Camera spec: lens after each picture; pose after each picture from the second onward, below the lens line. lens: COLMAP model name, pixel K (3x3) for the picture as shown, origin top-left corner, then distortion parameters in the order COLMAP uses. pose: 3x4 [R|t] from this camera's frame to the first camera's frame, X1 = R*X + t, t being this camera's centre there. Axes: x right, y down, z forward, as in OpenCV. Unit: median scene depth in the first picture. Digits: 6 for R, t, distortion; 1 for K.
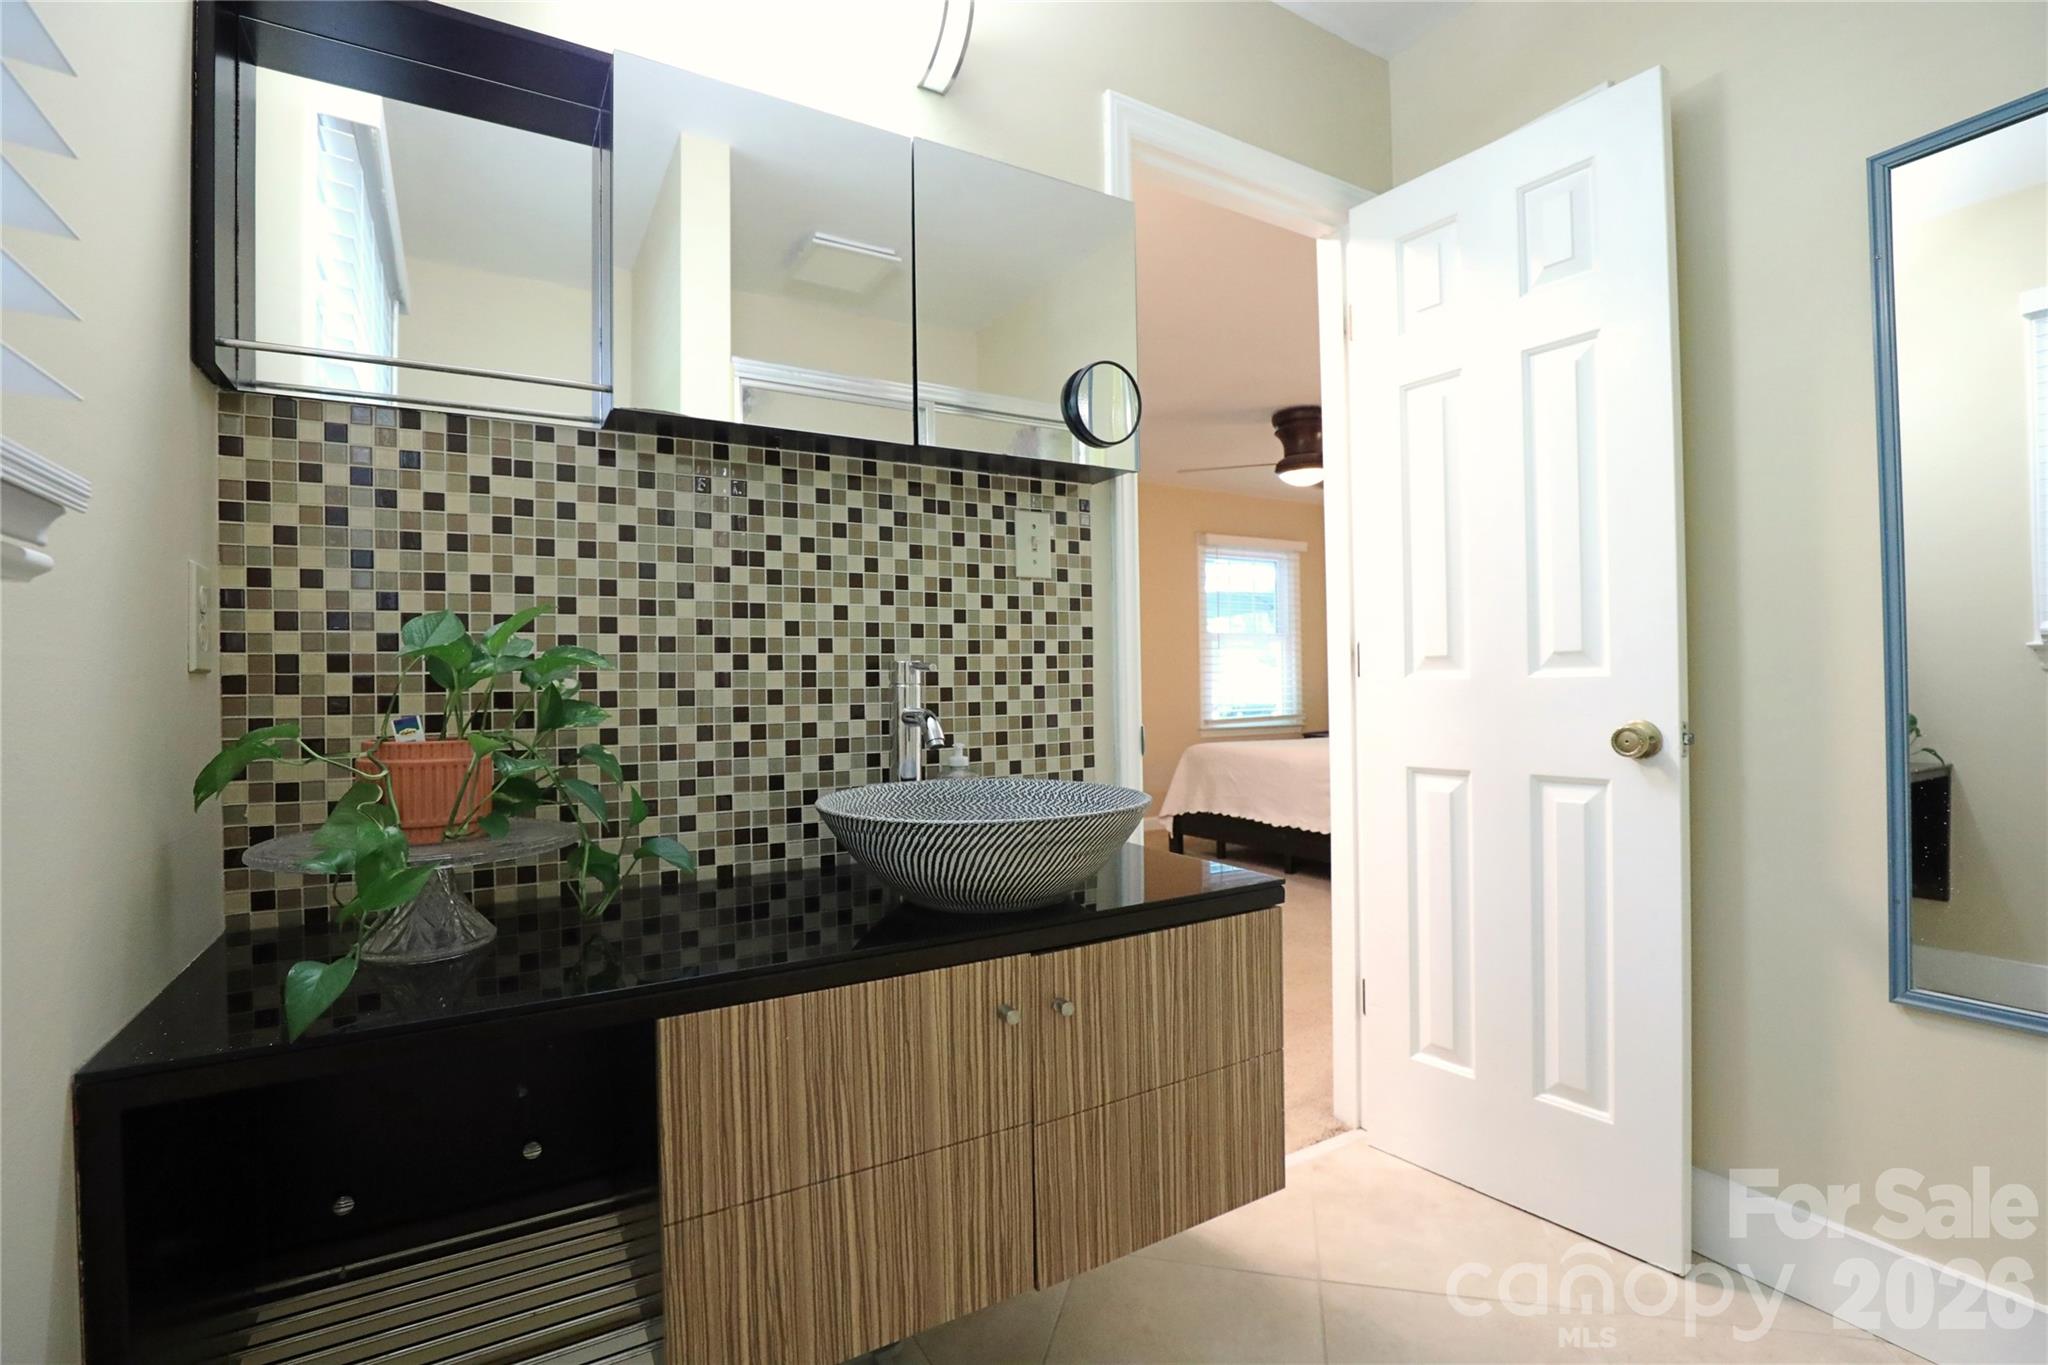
lens RADIAL K [[945.0, 0, 1028.8], [0, 945.0, 684.9], [0, 0, 1]] dist [-0.029684, 0.000145]
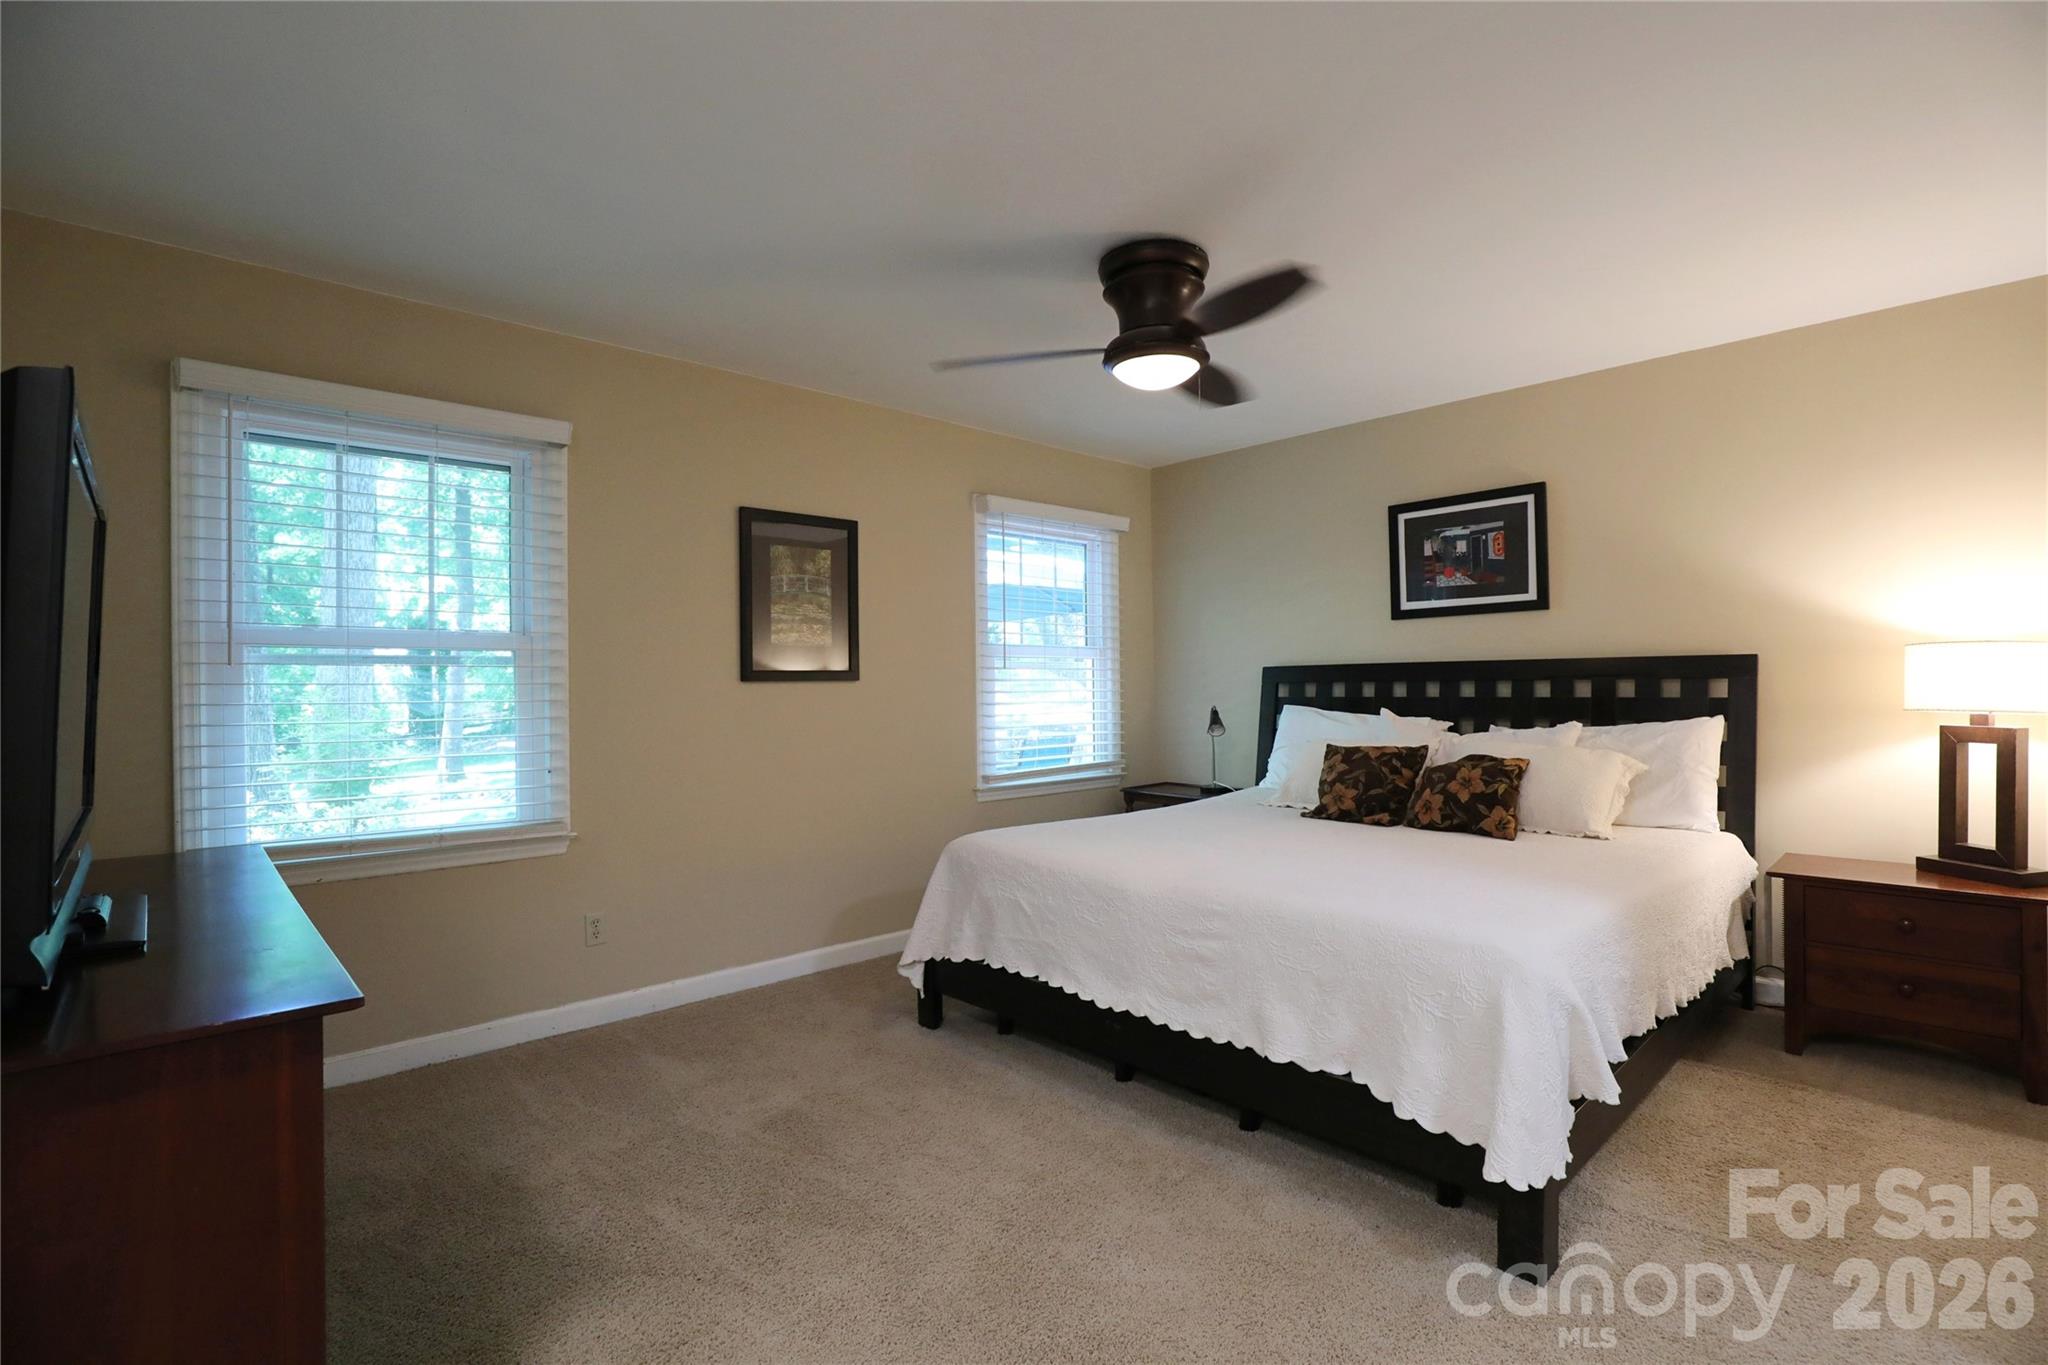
lens RADIAL K [[945.0, 0, 1022.0], [0, 945.0, 684.7], [0, 0, 1]] dist [-0.029684, 0.000145]
pose [[0.977681, 0.006228, 0.210001, 0.089733], [-0.005200, 0.999972, -0.005448, -0.028420], [-0.210029, 0.004235, 0.977686, 0.422860]]
